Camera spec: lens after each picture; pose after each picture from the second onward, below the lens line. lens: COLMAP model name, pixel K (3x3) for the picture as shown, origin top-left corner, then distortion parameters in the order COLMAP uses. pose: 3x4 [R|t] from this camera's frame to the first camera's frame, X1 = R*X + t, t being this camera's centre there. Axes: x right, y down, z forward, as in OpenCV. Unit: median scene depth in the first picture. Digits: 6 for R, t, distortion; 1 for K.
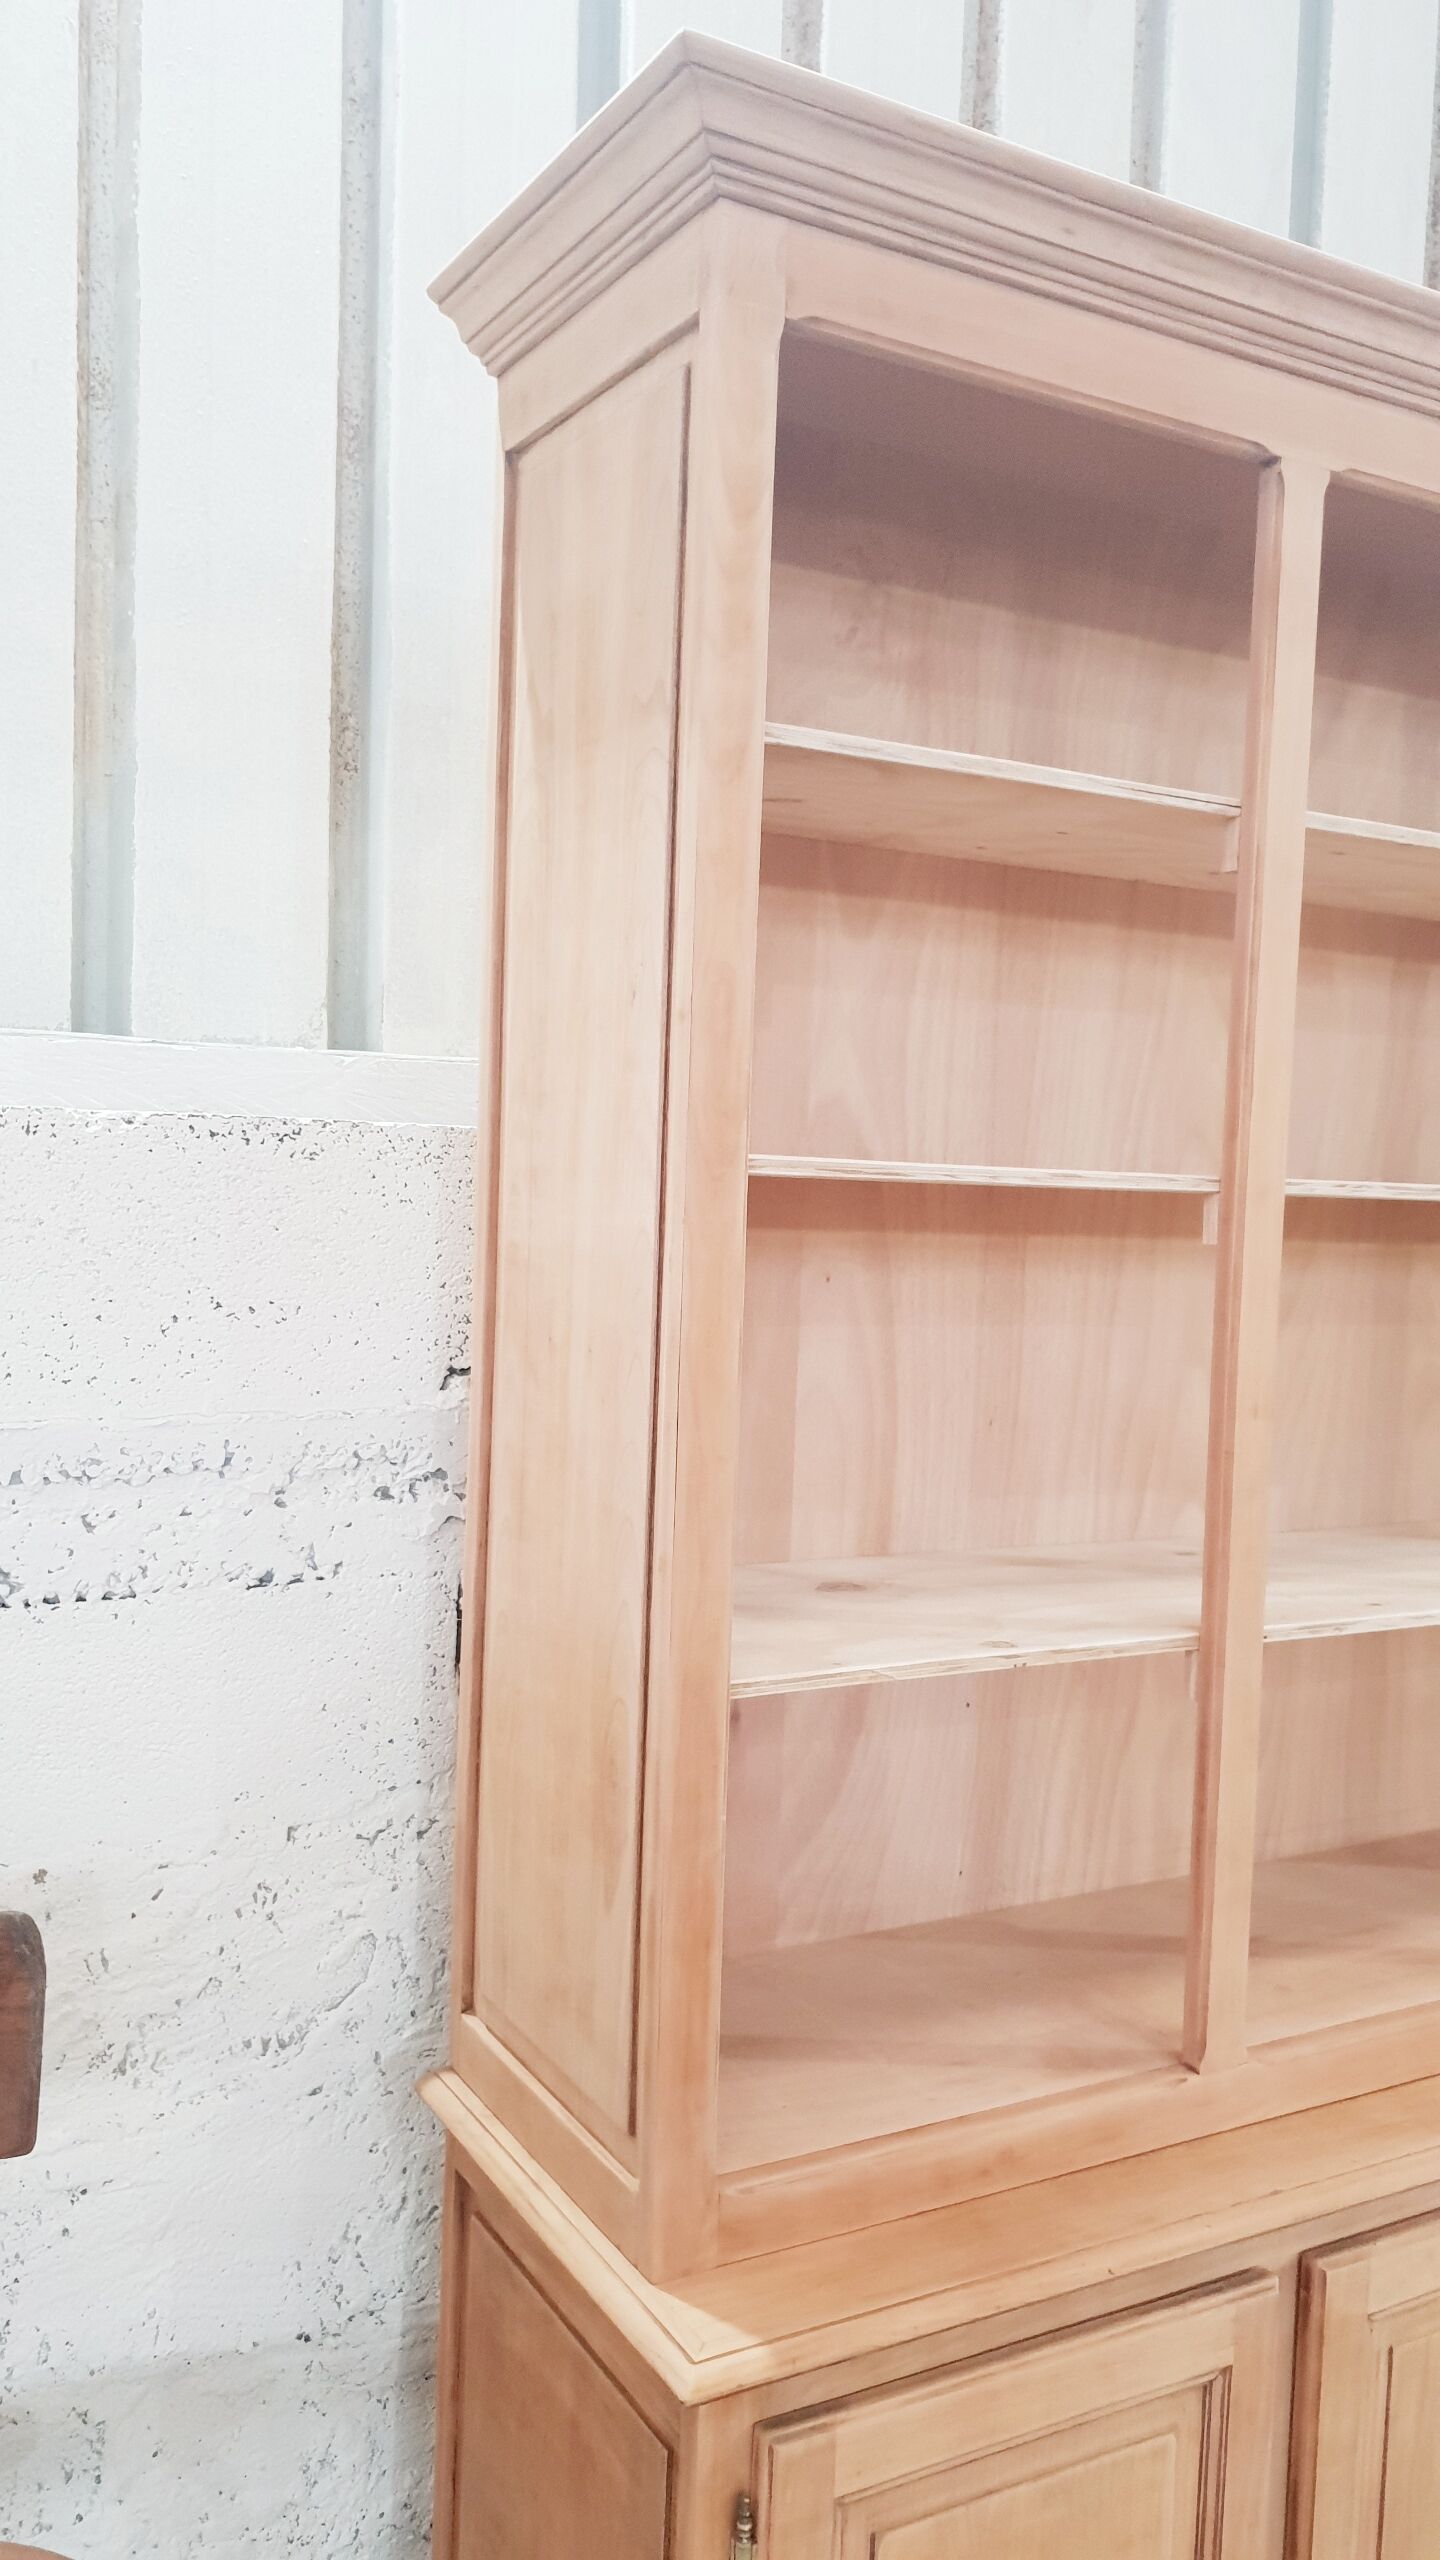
lens RADIAL K [[2013.3, 0, 720.0], [0, 2013.3, 1280.0], [0, 0, 1]] dist [0.000838, 0.007815]
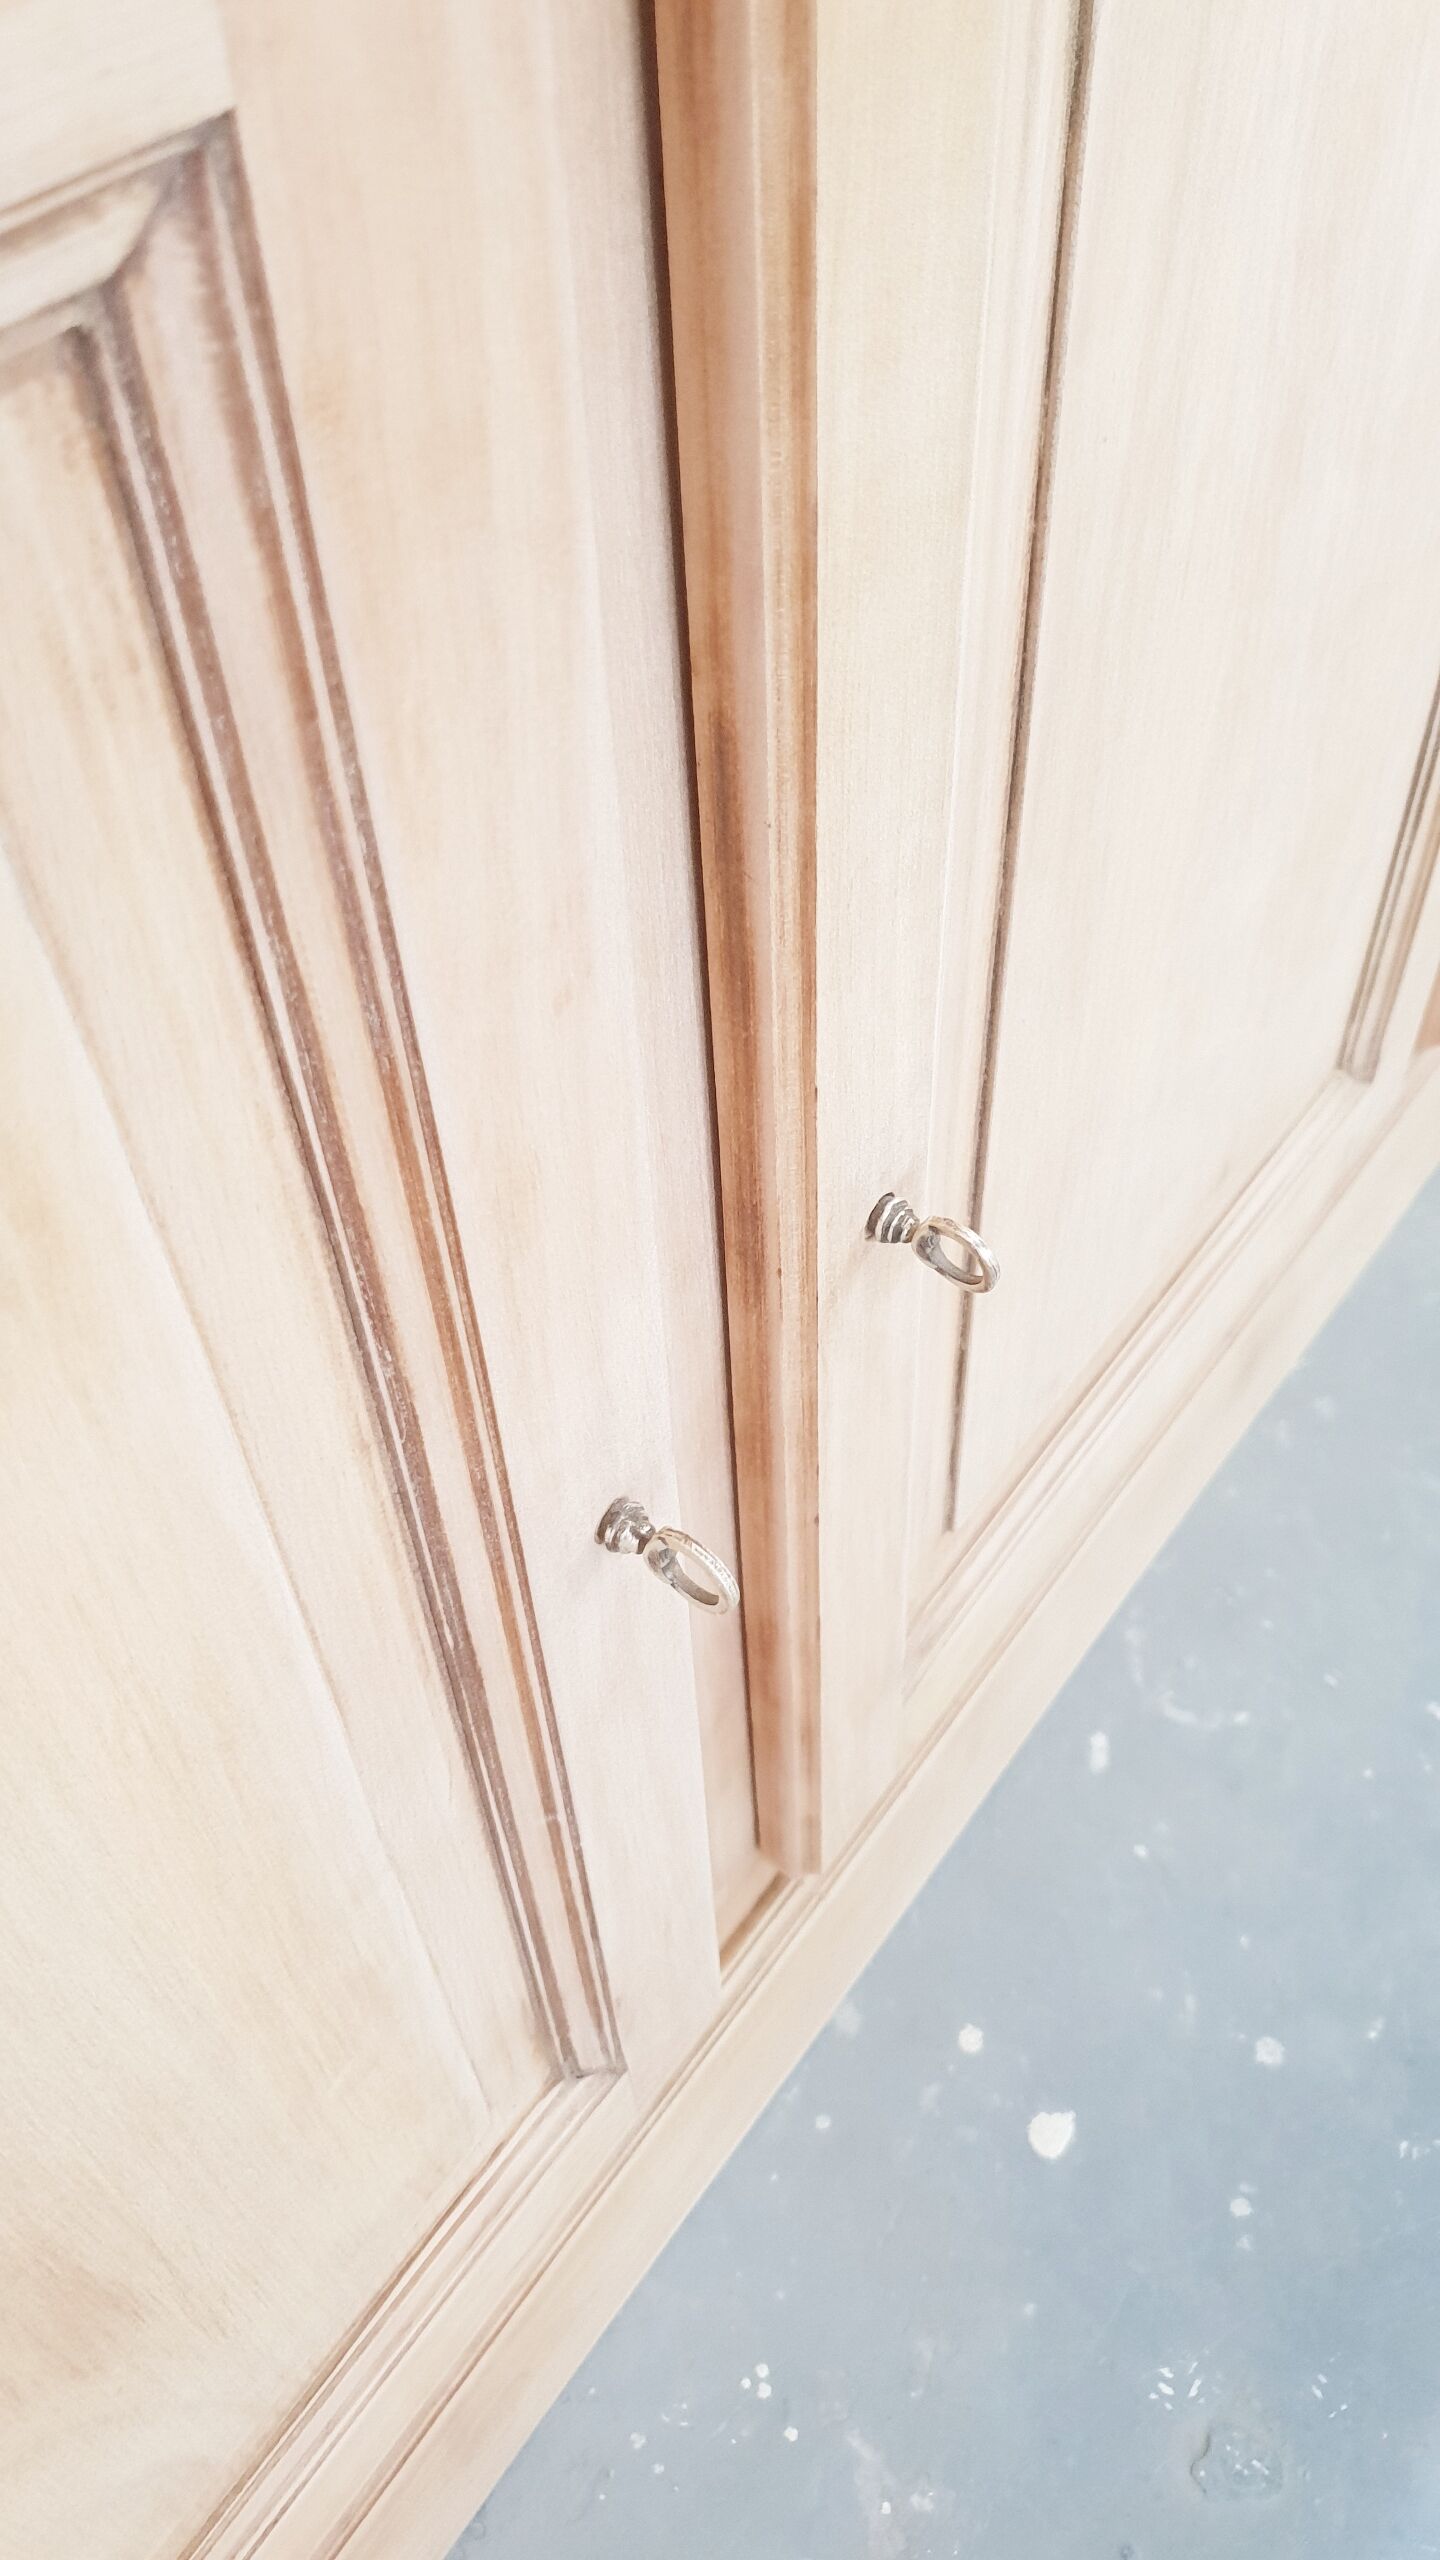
lens RADIAL K [[2011.4, 0, 720.0], [0, 2011.4, 1280.0], [0, 0, 1]] dist [-0.012777, 0.003104]
pose [[0.912662, -0.359031, 0.195306, 0.203149], [0.101777, 0.662442, 0.742167, 0.436403], [-0.395840, -0.657470, 0.641126, 0.755037]]
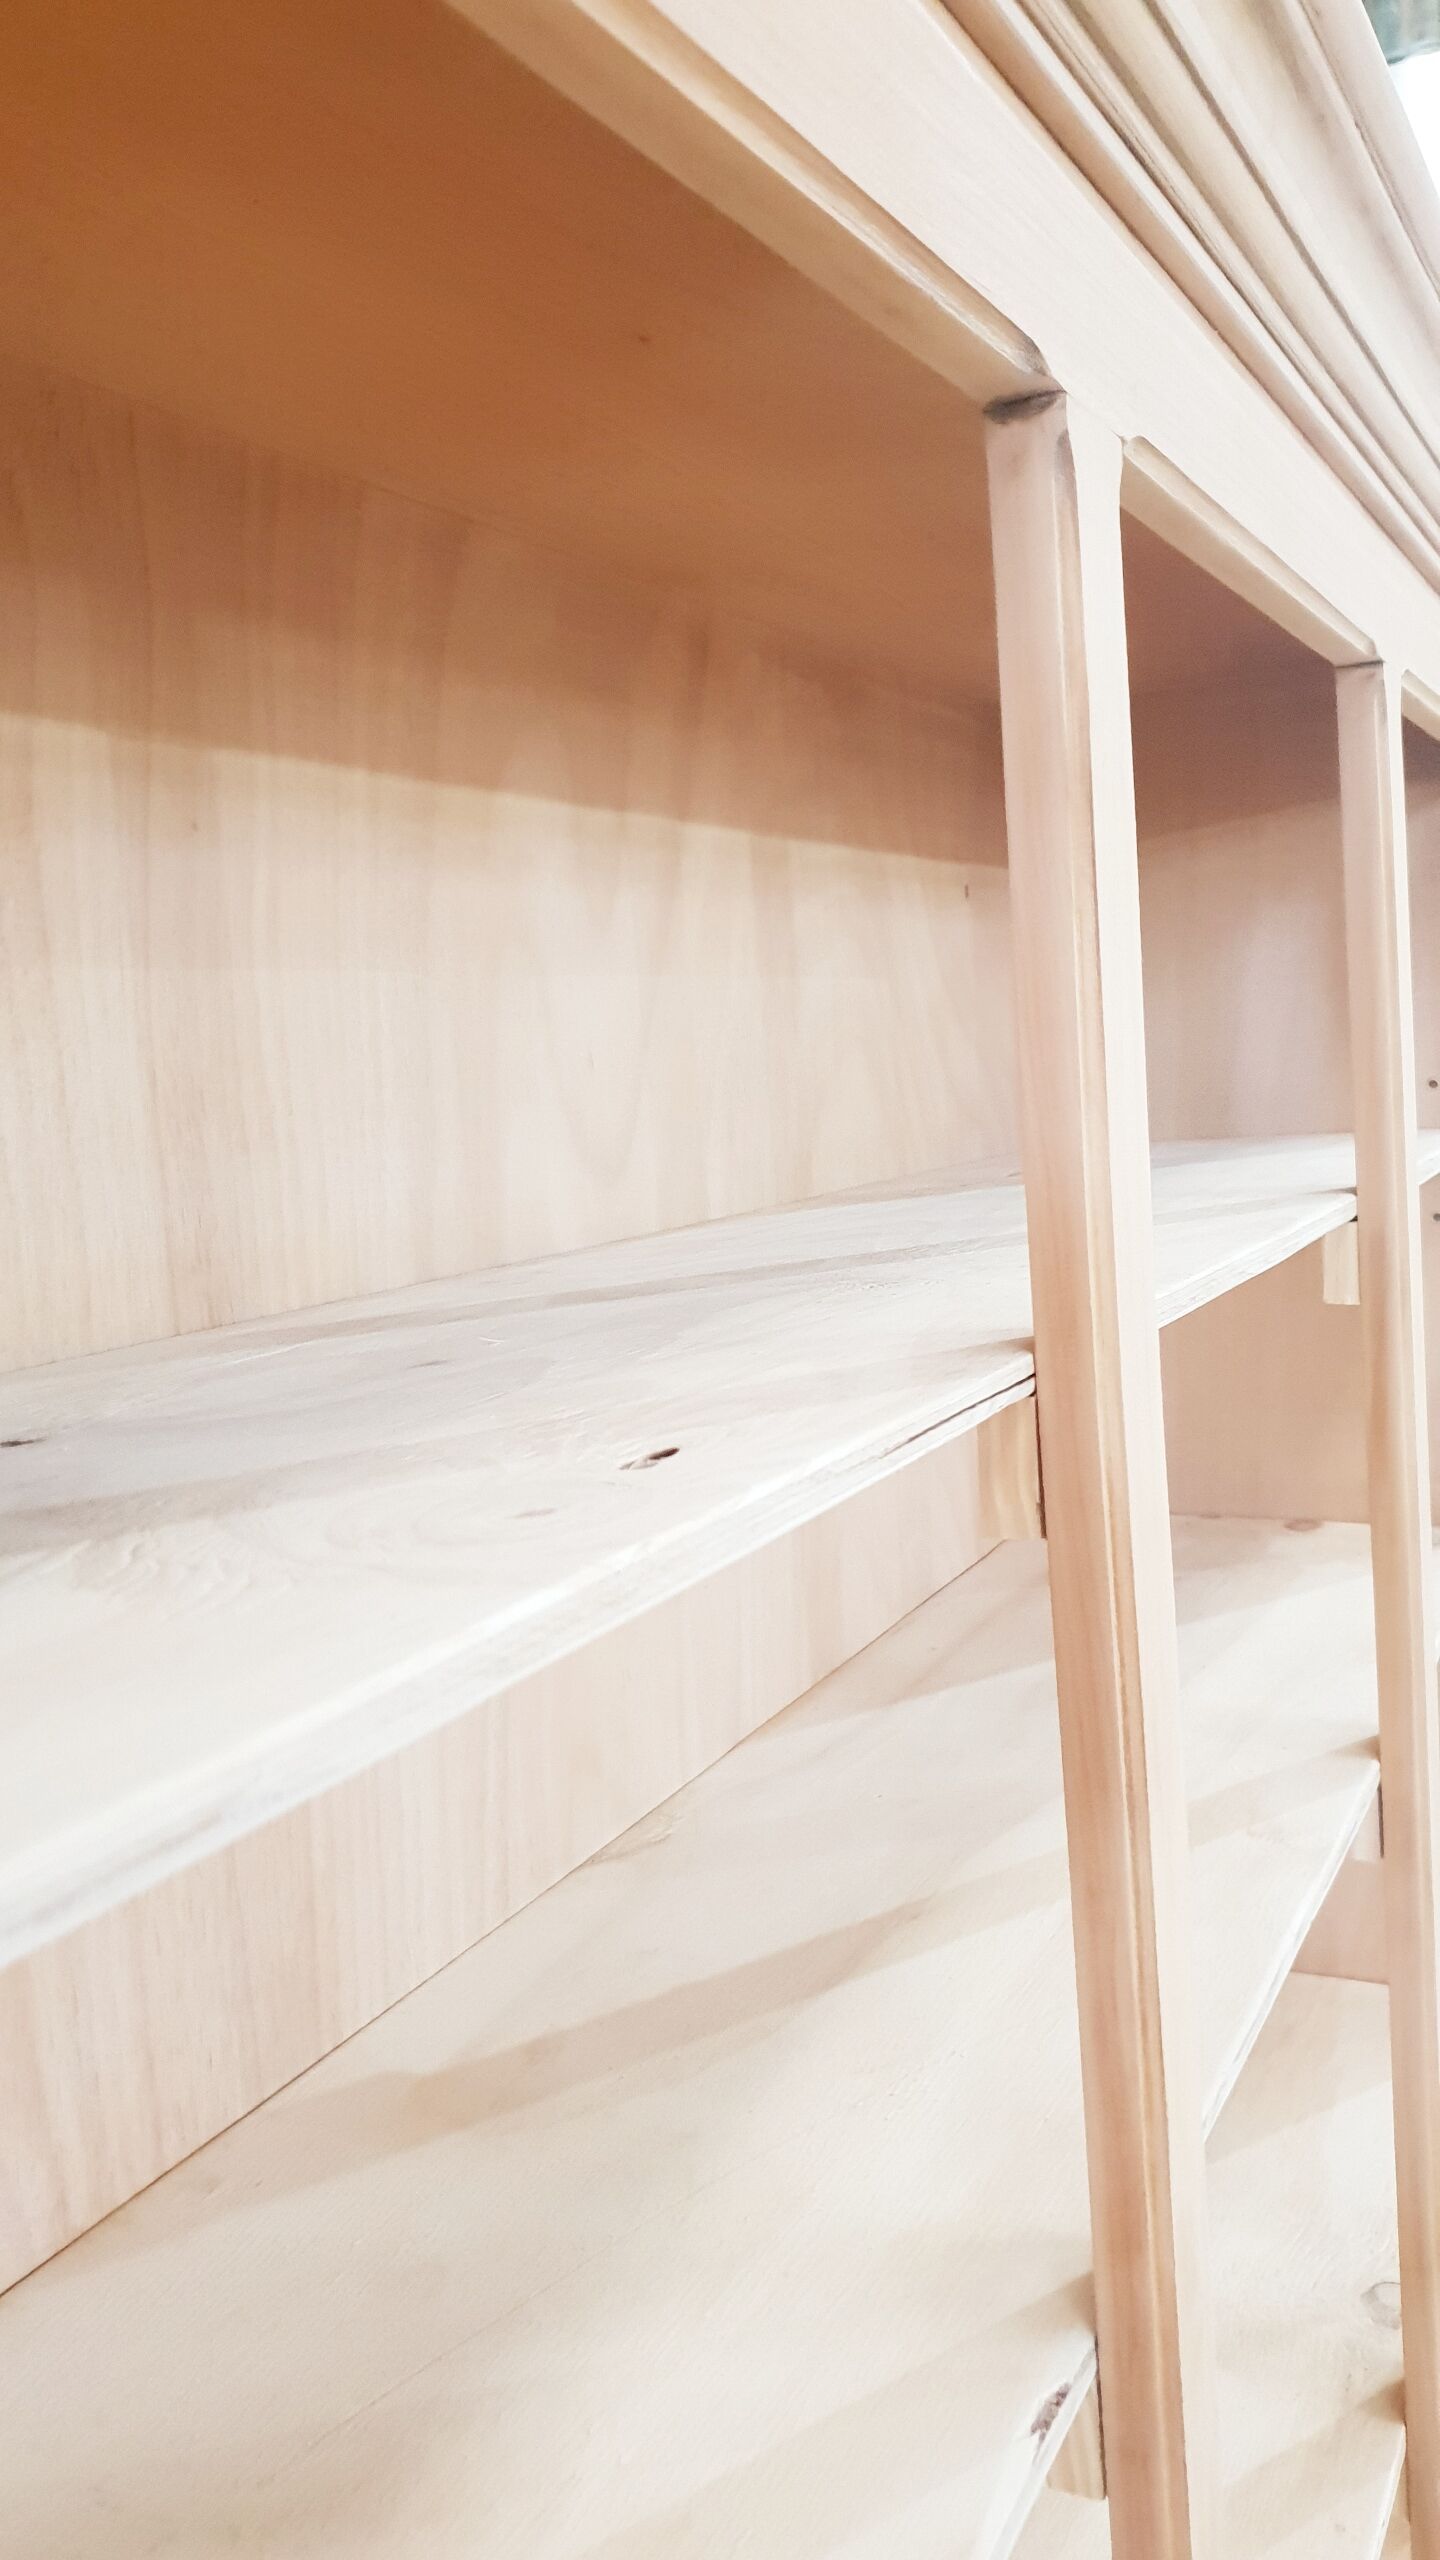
lens RADIAL K [[2039.0, 0, 720.0], [0, 2039.0, 1280.0], [0, 0, 1]] dist [-0.024094, 0.002127]
pose [[0.822629, -0.158147, 0.546142, 0.015213], [0.137834, 0.987356, 0.078297, -0.260049], [-0.551619, 0.010868, 0.834025, 0.659521]]
